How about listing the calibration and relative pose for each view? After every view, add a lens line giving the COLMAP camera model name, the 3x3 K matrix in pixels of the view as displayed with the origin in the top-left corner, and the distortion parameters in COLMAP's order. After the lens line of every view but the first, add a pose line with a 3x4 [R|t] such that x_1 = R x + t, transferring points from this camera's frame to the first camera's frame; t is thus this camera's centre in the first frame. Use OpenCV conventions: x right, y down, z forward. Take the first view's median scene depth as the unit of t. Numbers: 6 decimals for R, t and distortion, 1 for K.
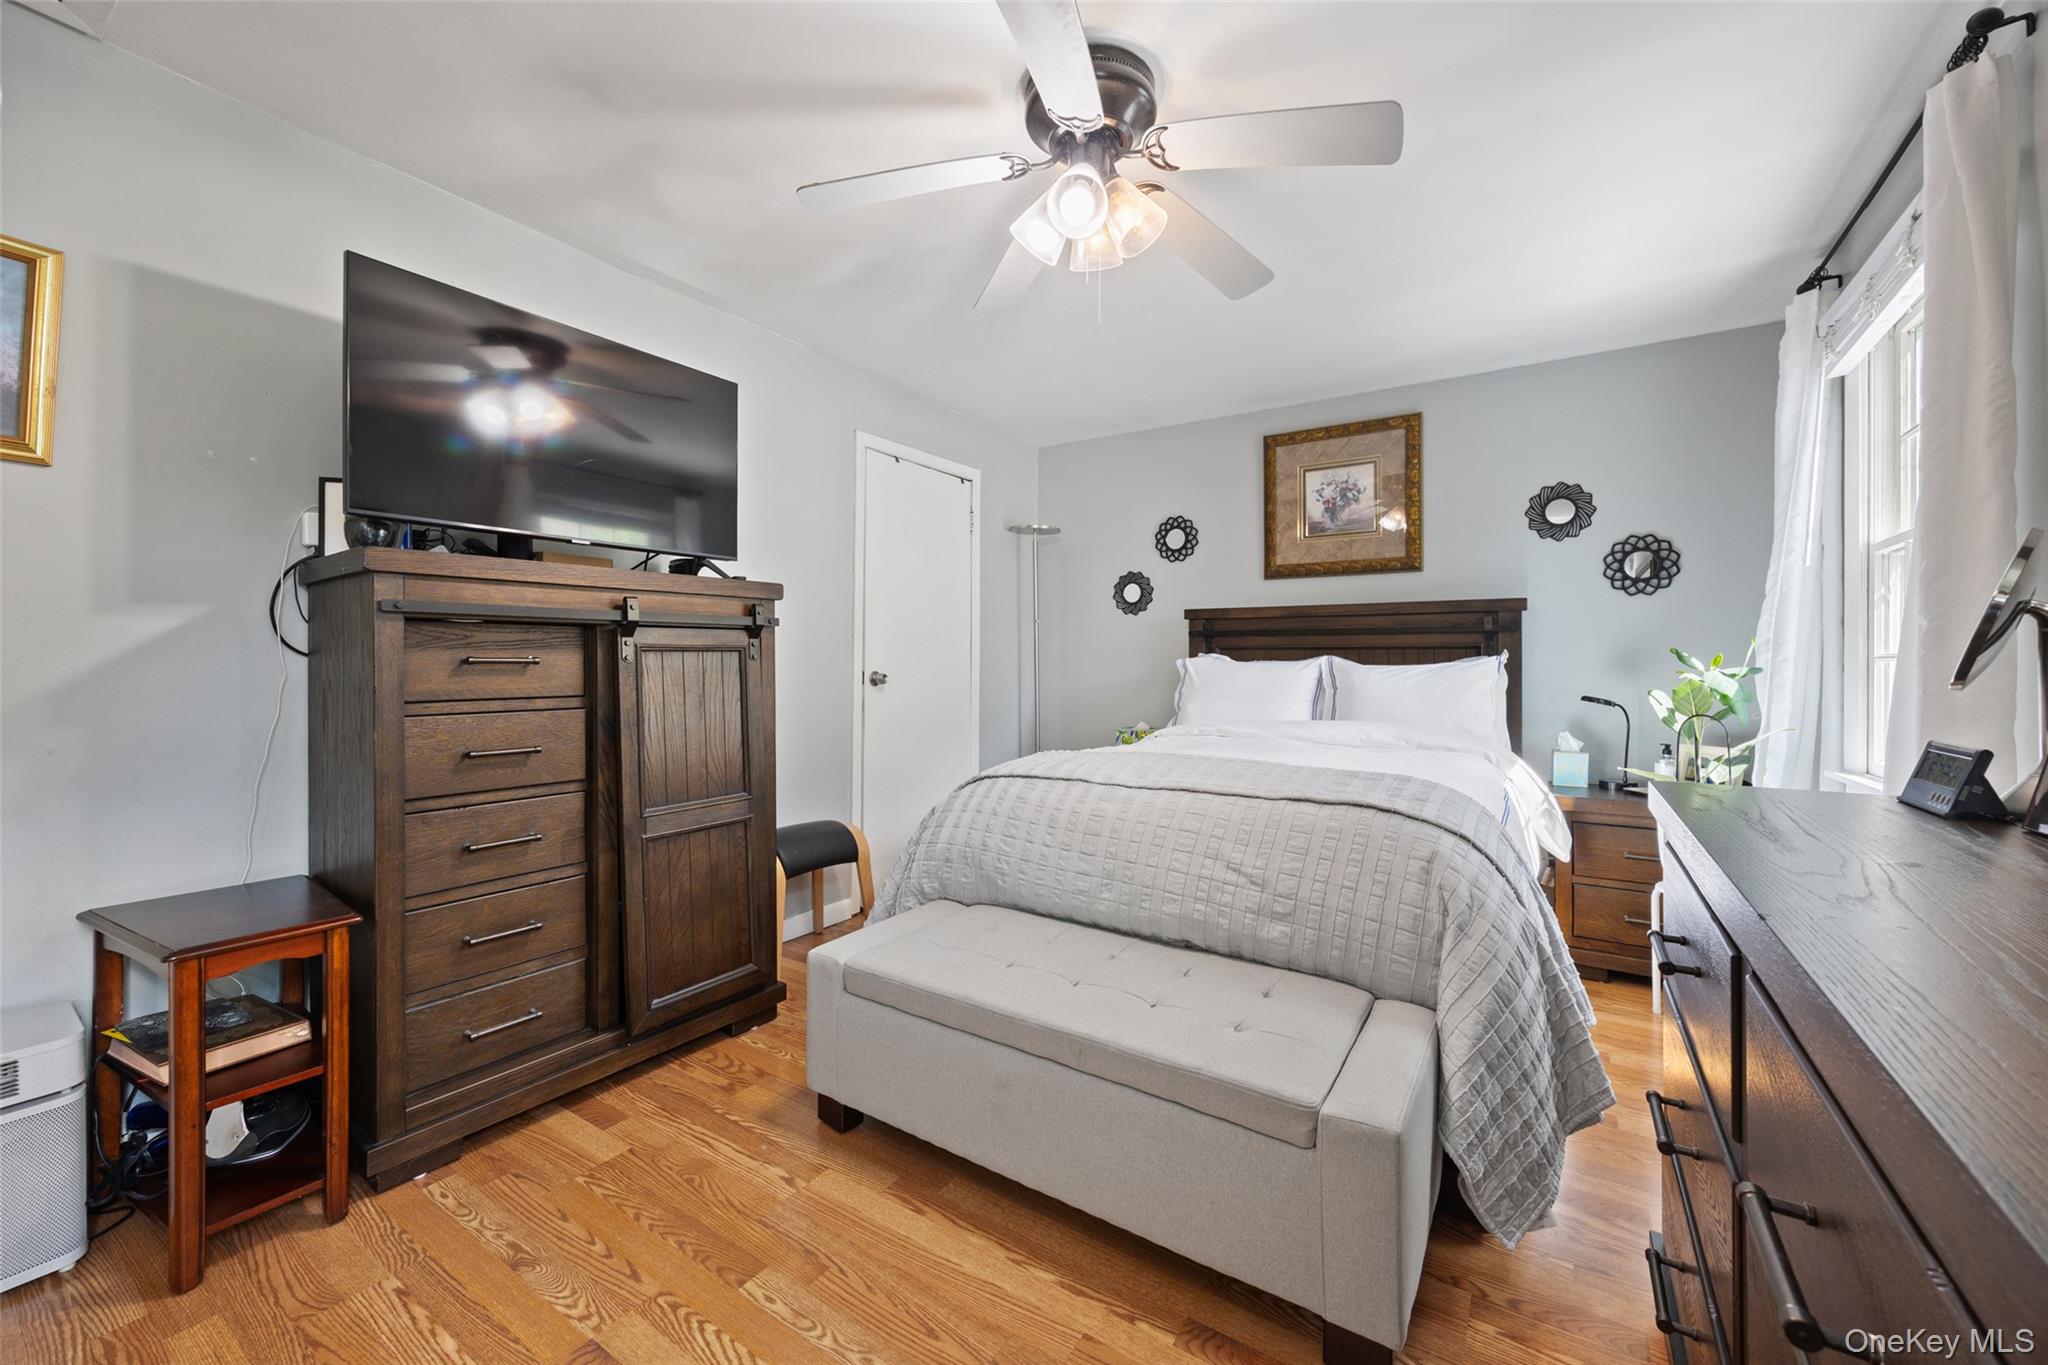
lens RADIAL K [[786.4, 0, 1031.1], [0, 786.4, 660.7], [0, 0, 1]] dist [-0.000551, -0.000006]
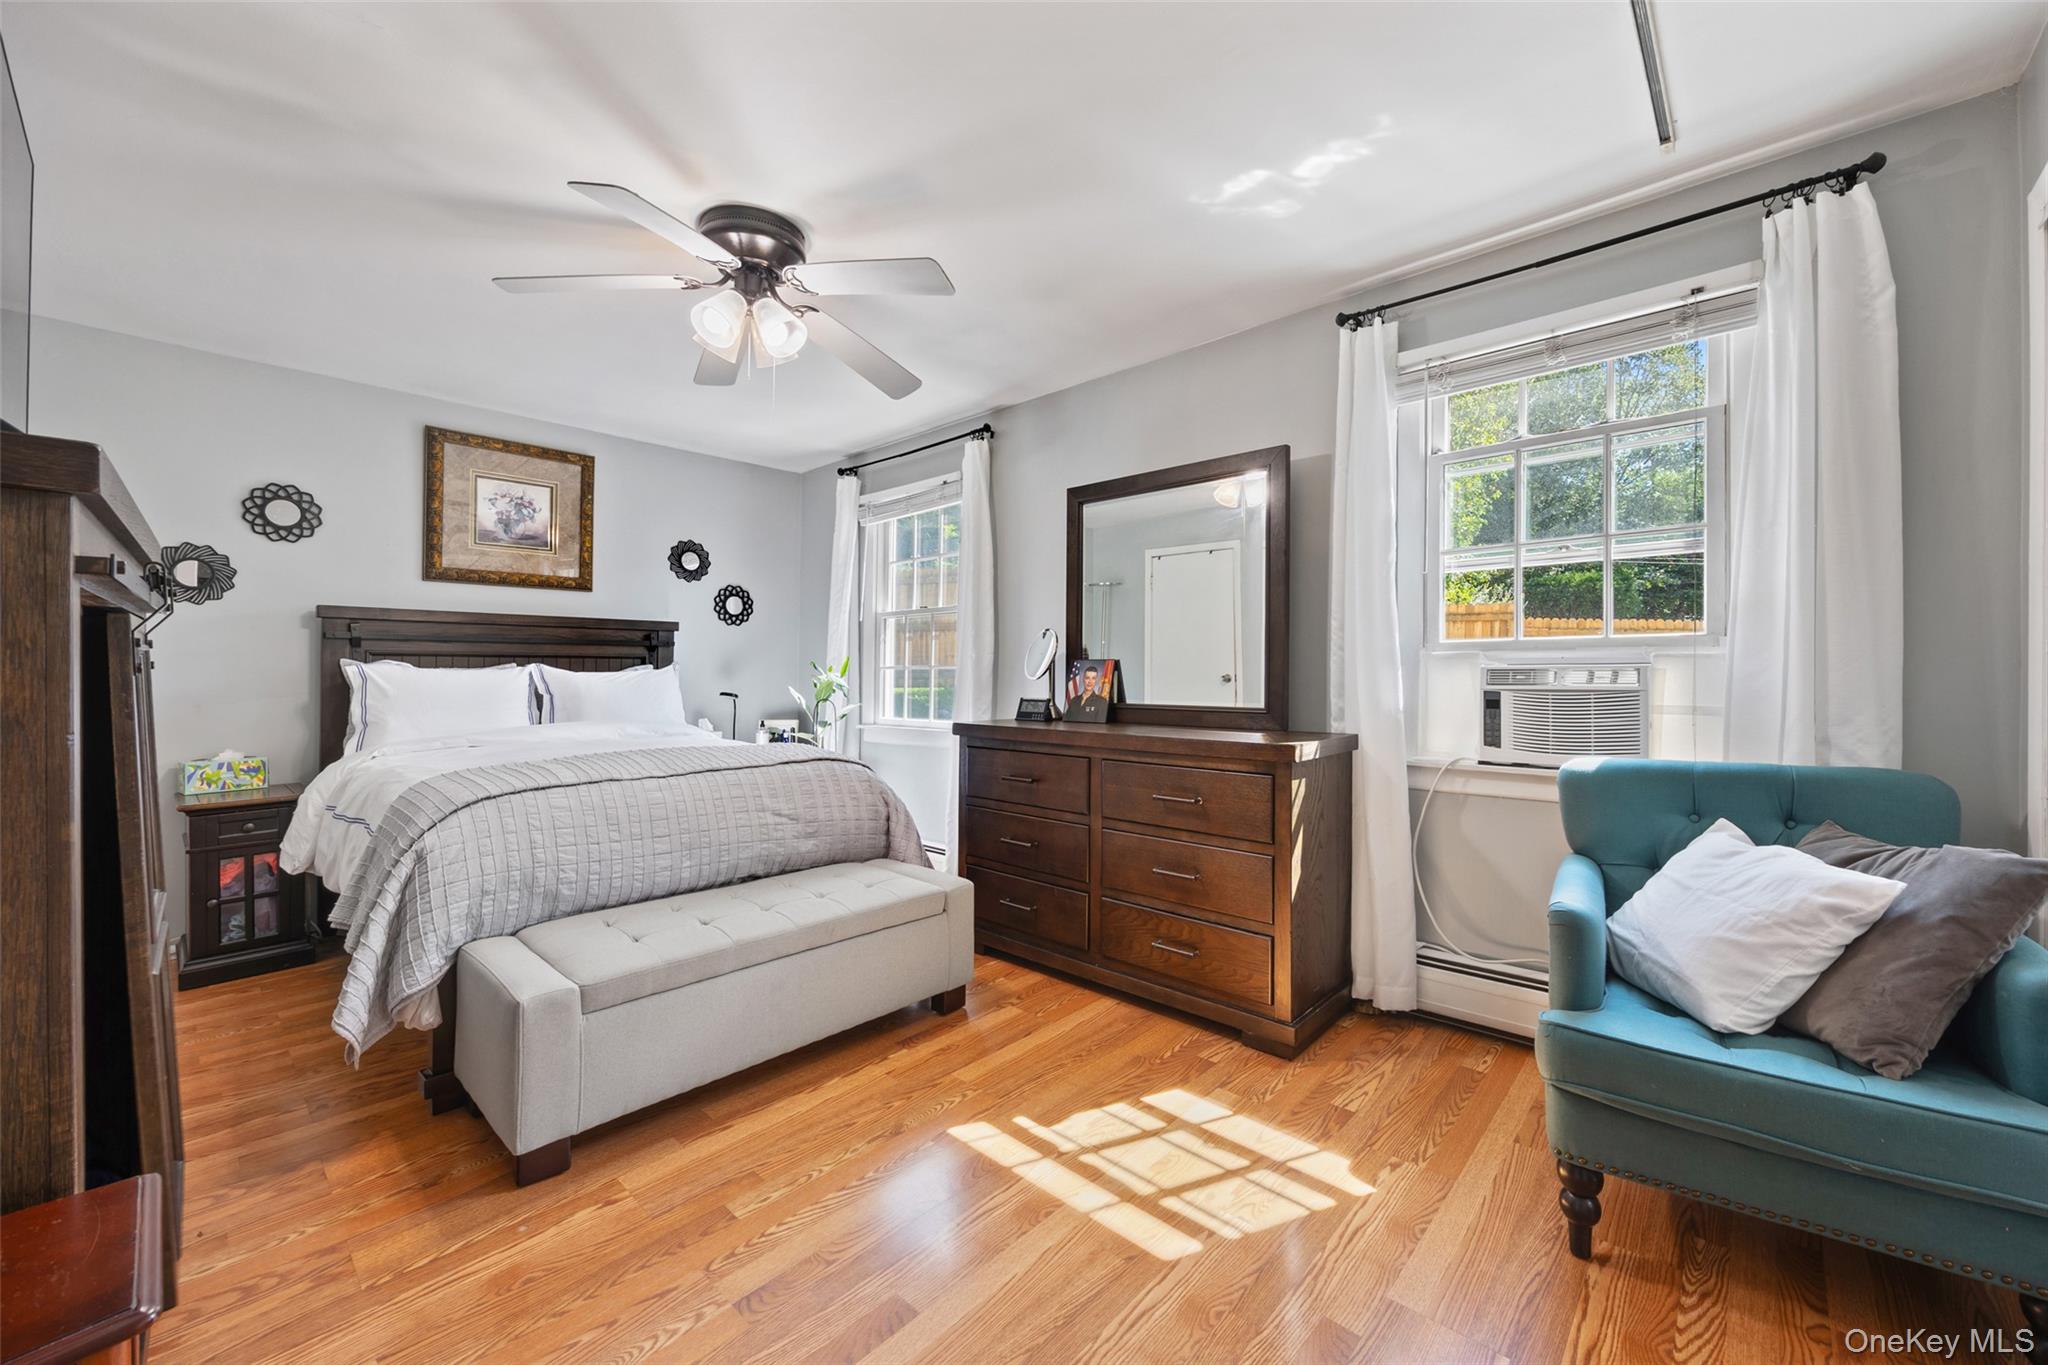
lens RADIAL K [[795.6, 0, 1043.2], [0, 795.6, 681.3], [0, 0, 1]] dist [-0.001280, -0.000064]
pose [[0.154309, -0.015469, 0.987901, -0.570602], [-0.002136, 0.999870, 0.015990, -0.001154], [-0.988020, -0.004578, 0.154256, 0.153269]]
